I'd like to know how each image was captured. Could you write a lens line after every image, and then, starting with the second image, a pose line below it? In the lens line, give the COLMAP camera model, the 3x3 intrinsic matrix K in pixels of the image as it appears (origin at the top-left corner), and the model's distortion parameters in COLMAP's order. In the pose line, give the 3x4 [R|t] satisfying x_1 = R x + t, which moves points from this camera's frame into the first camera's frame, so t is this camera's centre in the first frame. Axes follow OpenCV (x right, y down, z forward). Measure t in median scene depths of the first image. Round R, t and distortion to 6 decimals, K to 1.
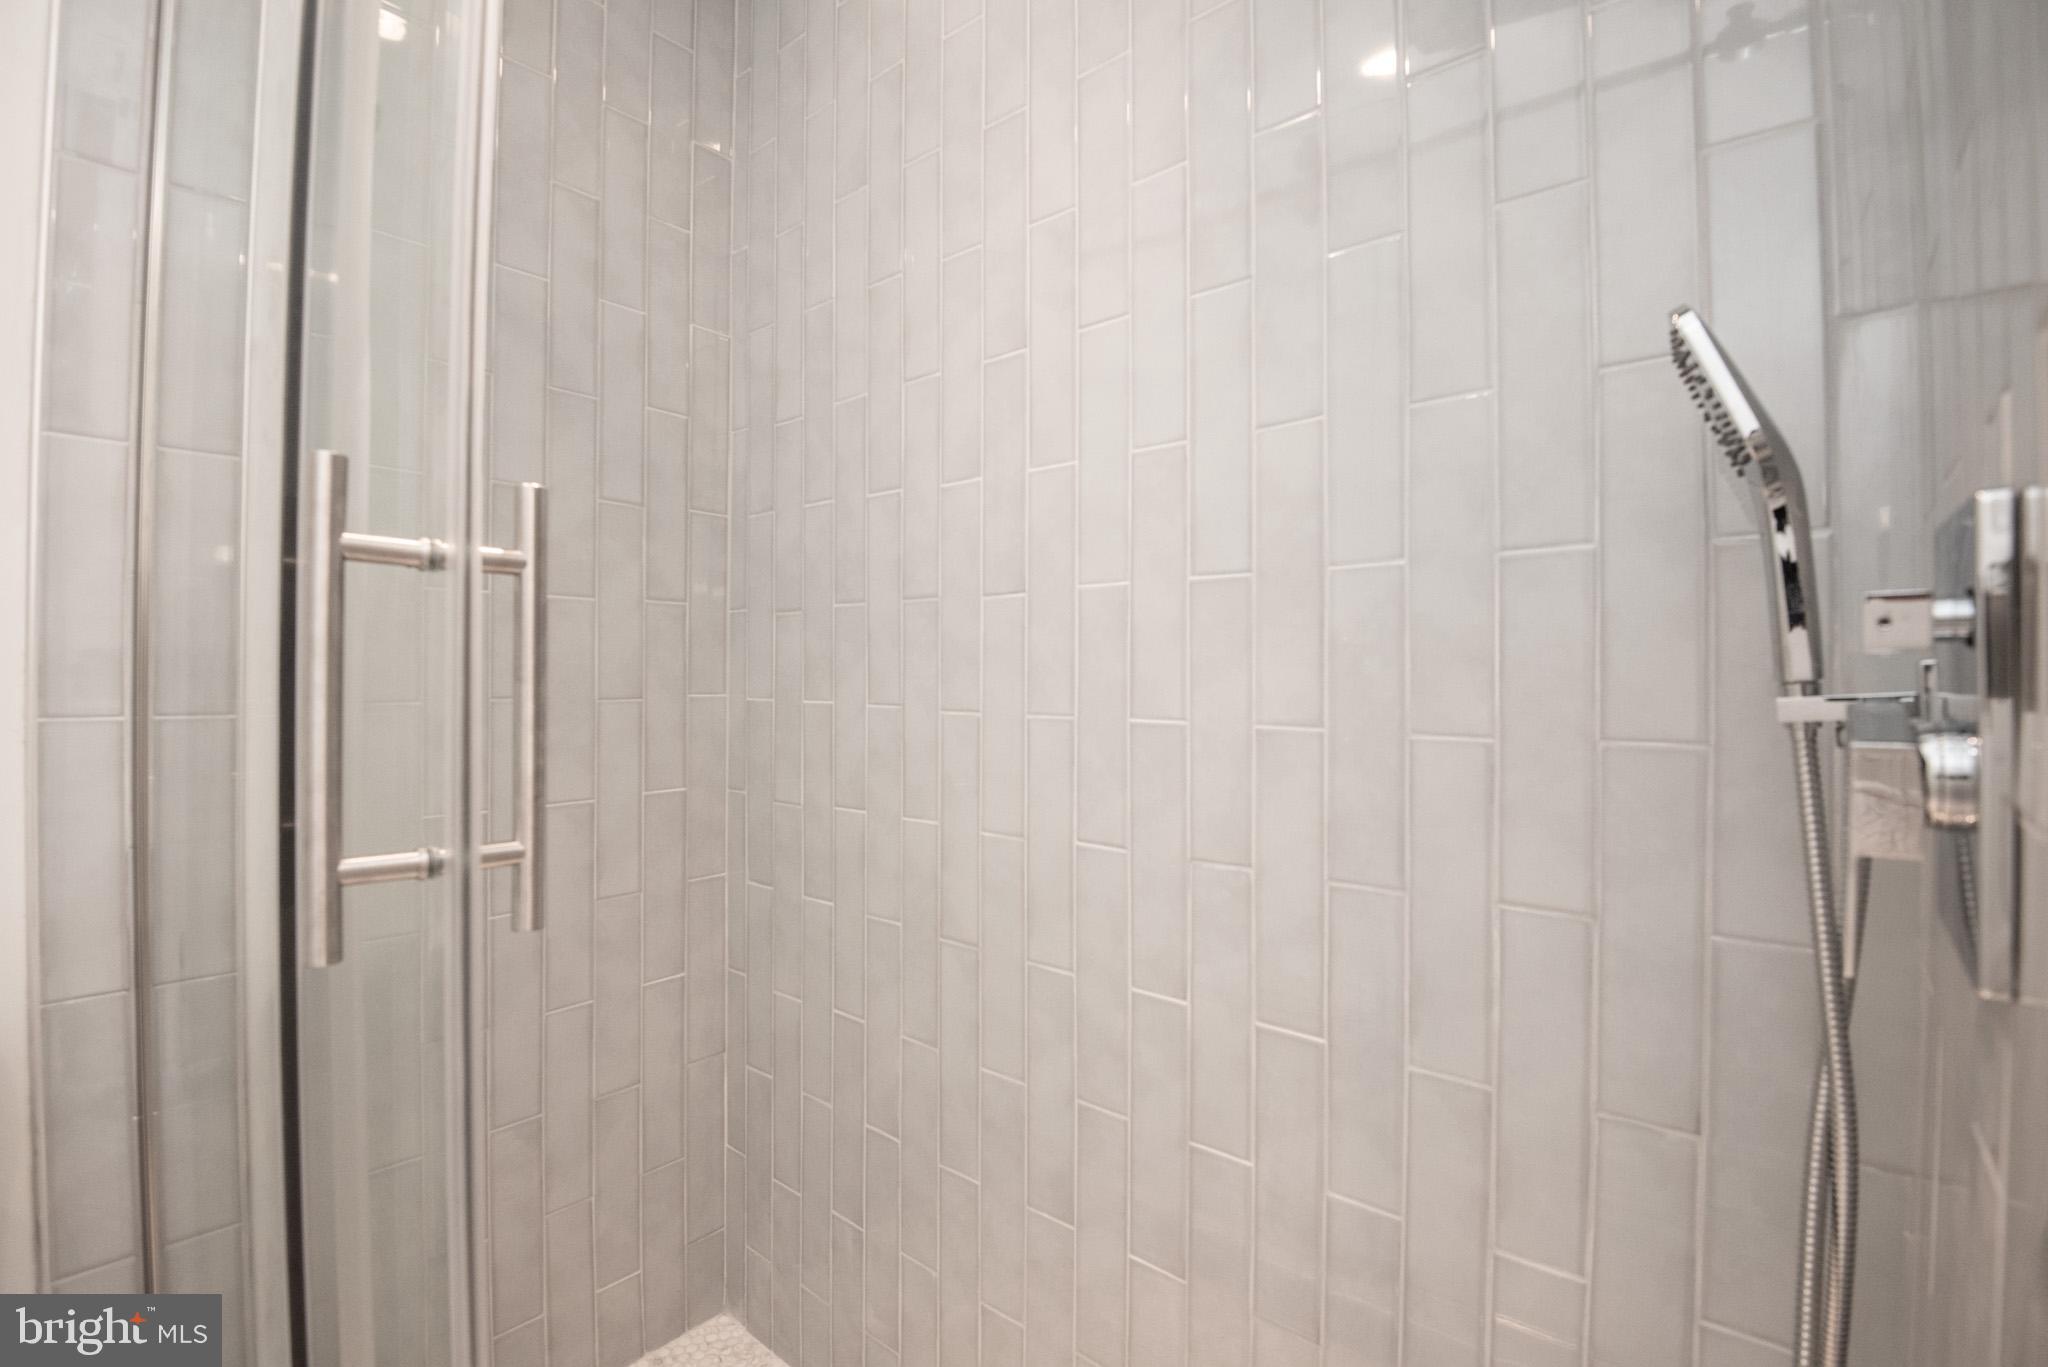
lens RADIAL K [[933.4, 0, 1024.0], [0, 933.4, 683.5], [0, 0, 1]] dist [-0.006705, -0.021146]
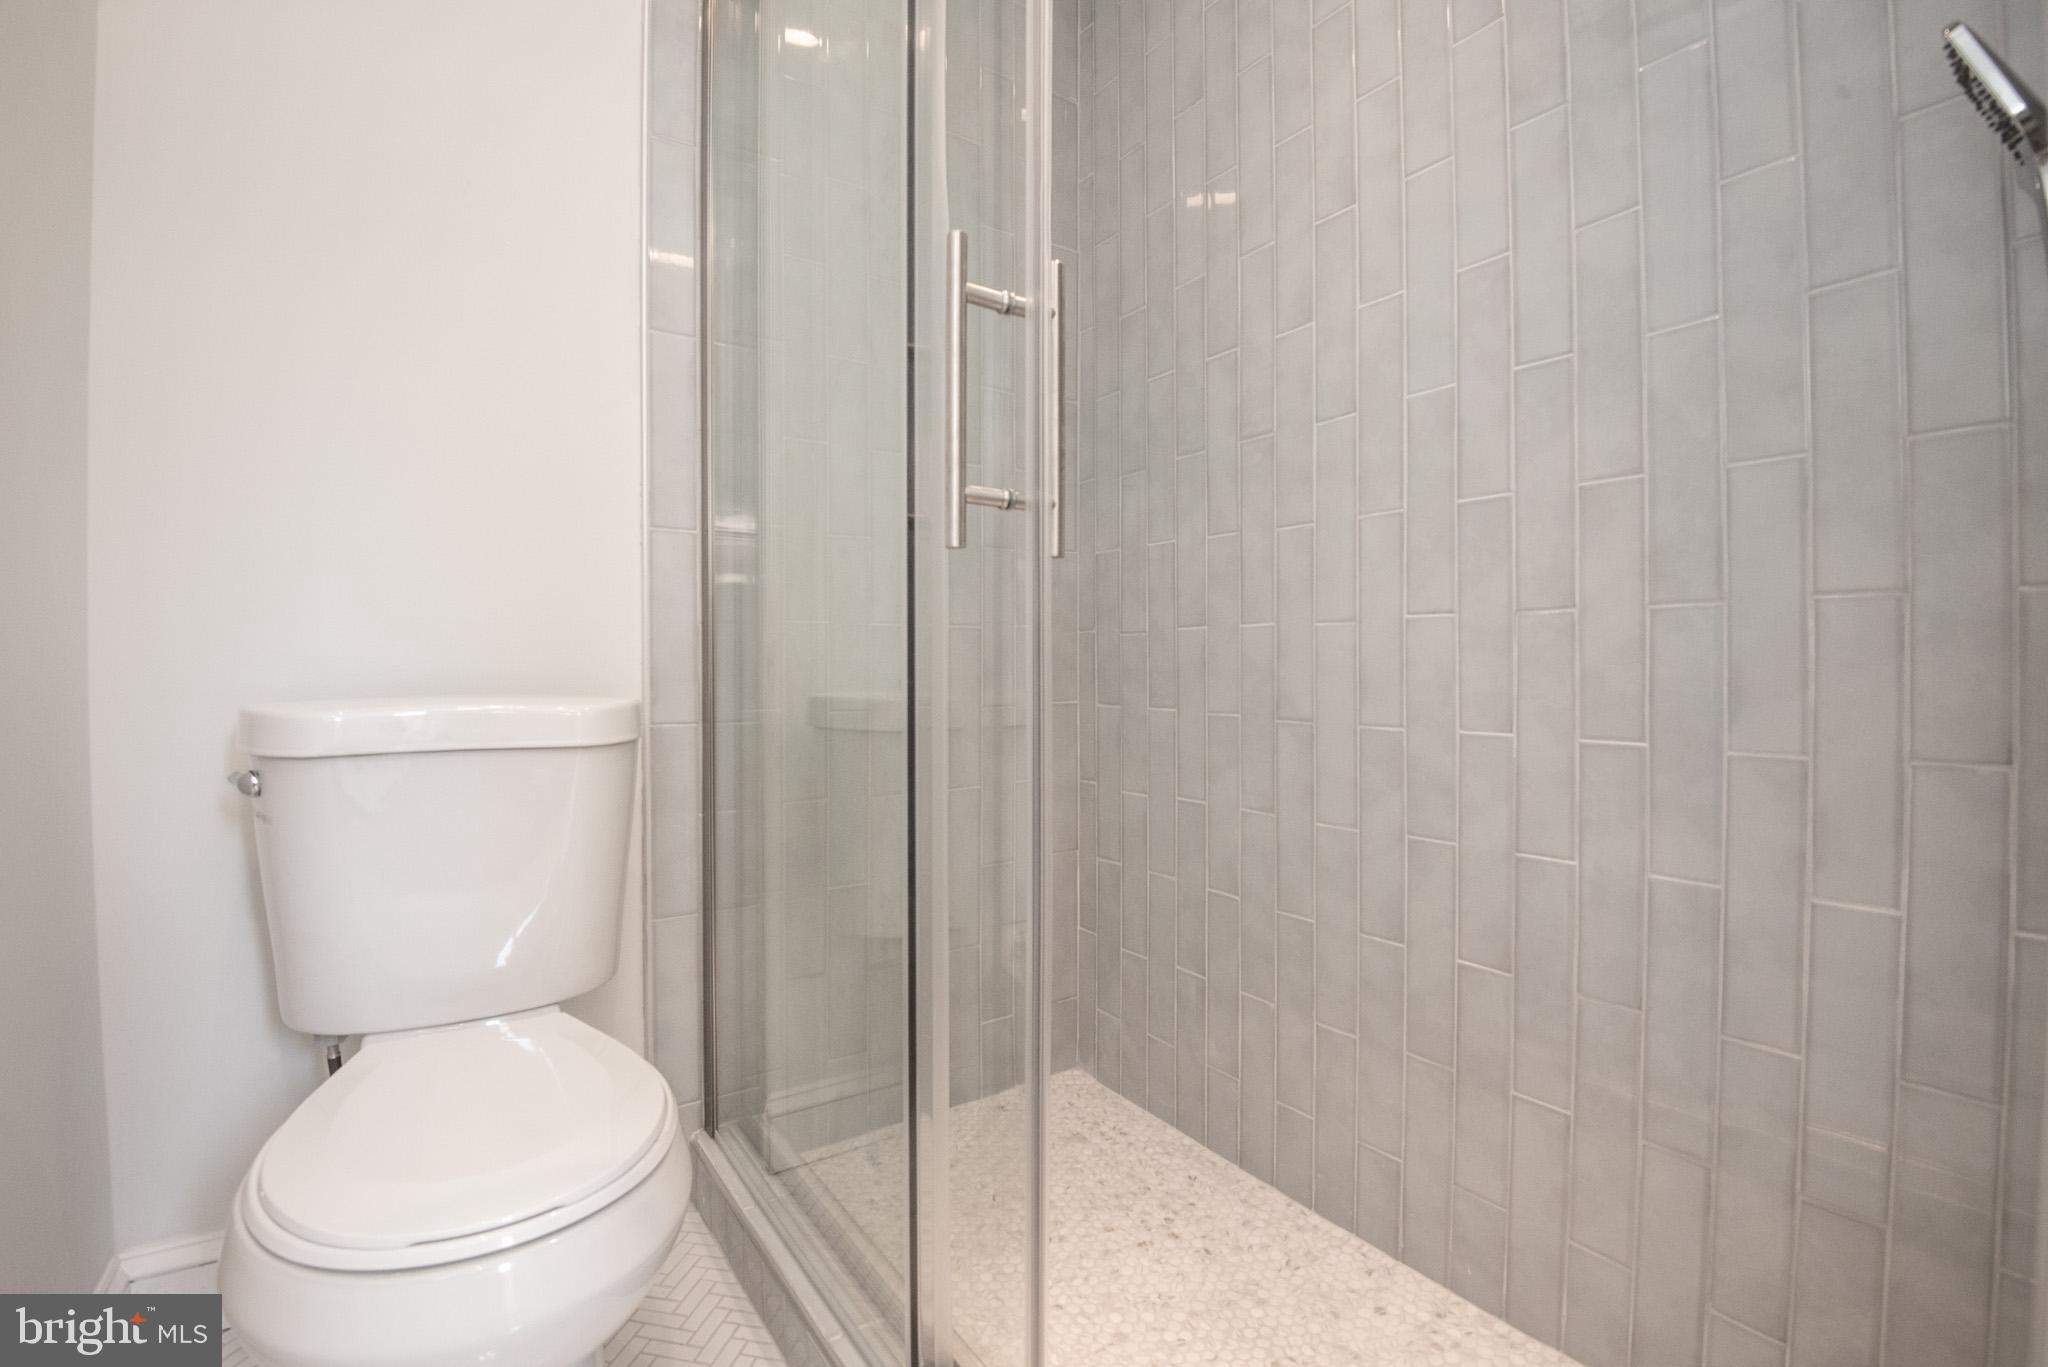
lens RADIAL K [[930.5, 0, 1031.9], [0, 930.5, 688.5], [0, 0, 1]] dist [-0.028328, -0.005055]
pose [[0.969373, -0.006903, -0.245495, -0.142716], [0.011243, 0.999804, 0.016283, 0.292251], [0.245334, -0.018545, 0.969261, -0.307835]]
